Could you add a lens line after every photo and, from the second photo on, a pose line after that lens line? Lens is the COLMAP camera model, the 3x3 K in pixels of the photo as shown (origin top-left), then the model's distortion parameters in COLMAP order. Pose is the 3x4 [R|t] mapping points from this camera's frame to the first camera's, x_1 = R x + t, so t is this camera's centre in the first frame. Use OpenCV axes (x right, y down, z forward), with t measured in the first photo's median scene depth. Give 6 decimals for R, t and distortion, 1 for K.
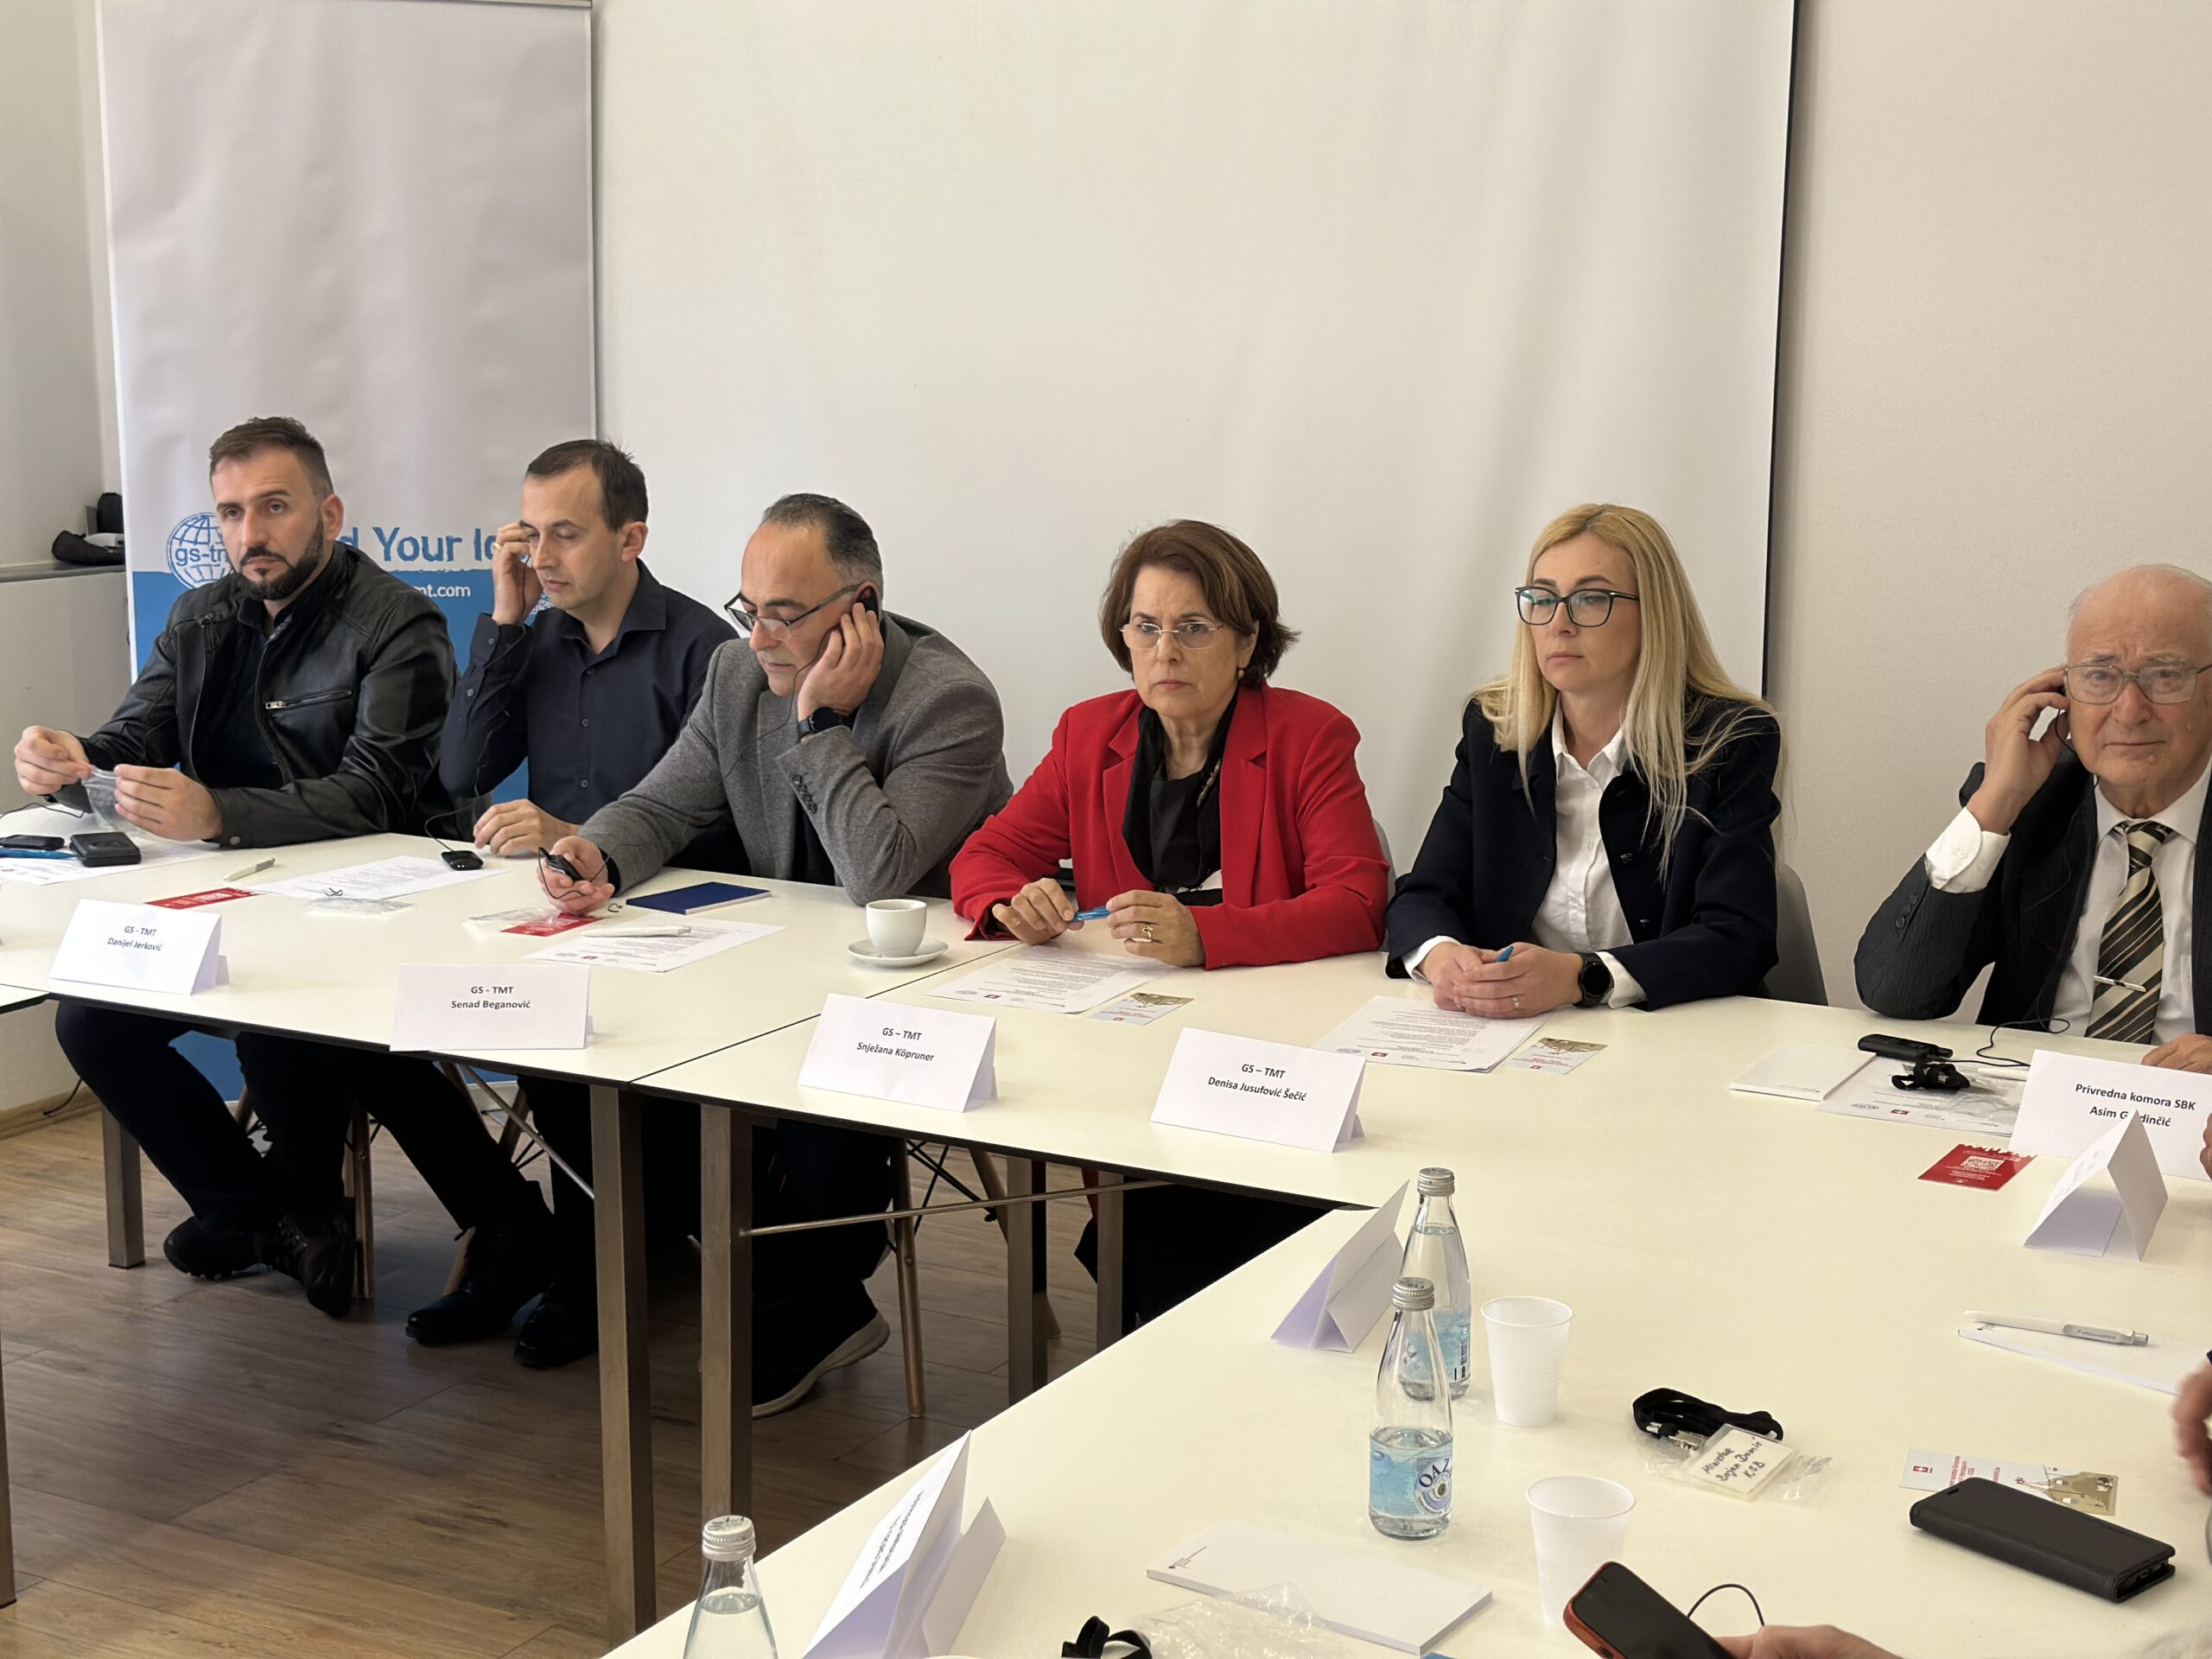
lens RADIAL K [[3127.6, 0, 1111.0], [0, 3127.6, 825.3], [0, 0, 1]] dist [0.039518, 0.000000]
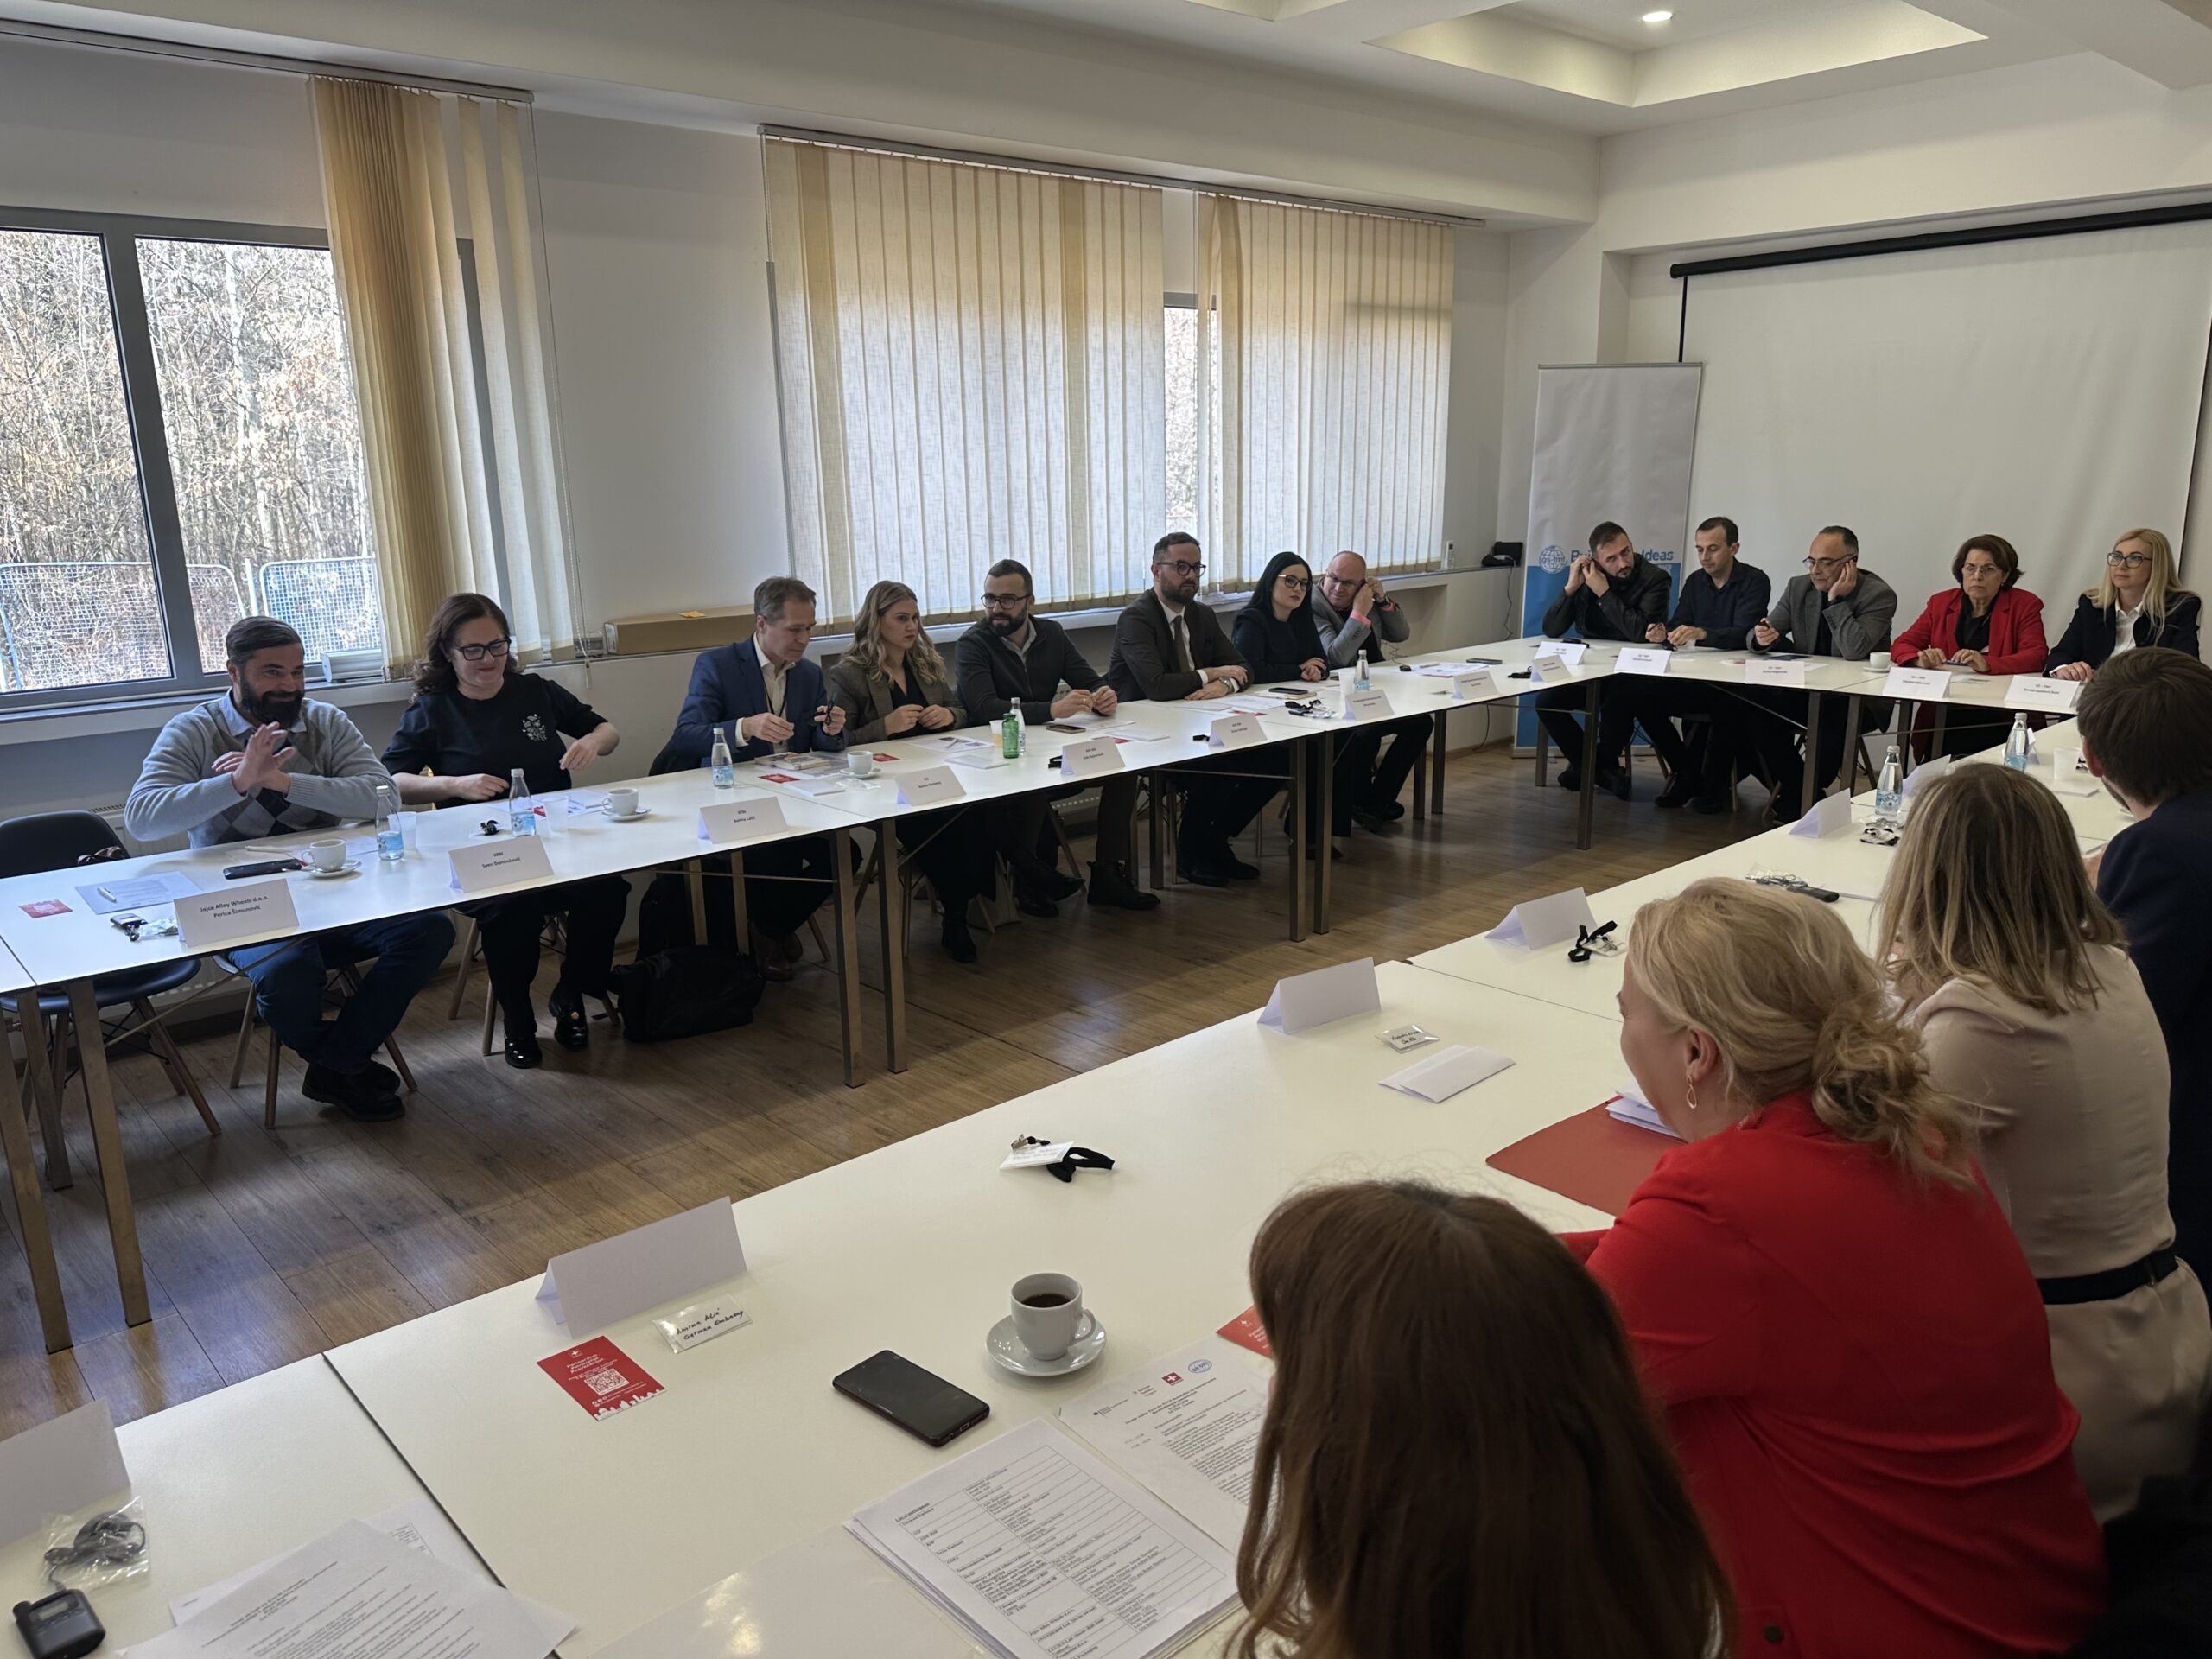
lens RADIAL K [[1522.3, 0, 1100.3], [0, 1522.3, 848.6], [0, 0, 1]] dist [-0.023530, -0.011896]
pose [[0.948683, 0.058068, -0.310850, -0.331293], [-0.037306, 0.996683, 0.072330, 0.140782], [0.314019, -0.057022, 0.947703, -0.735271]]
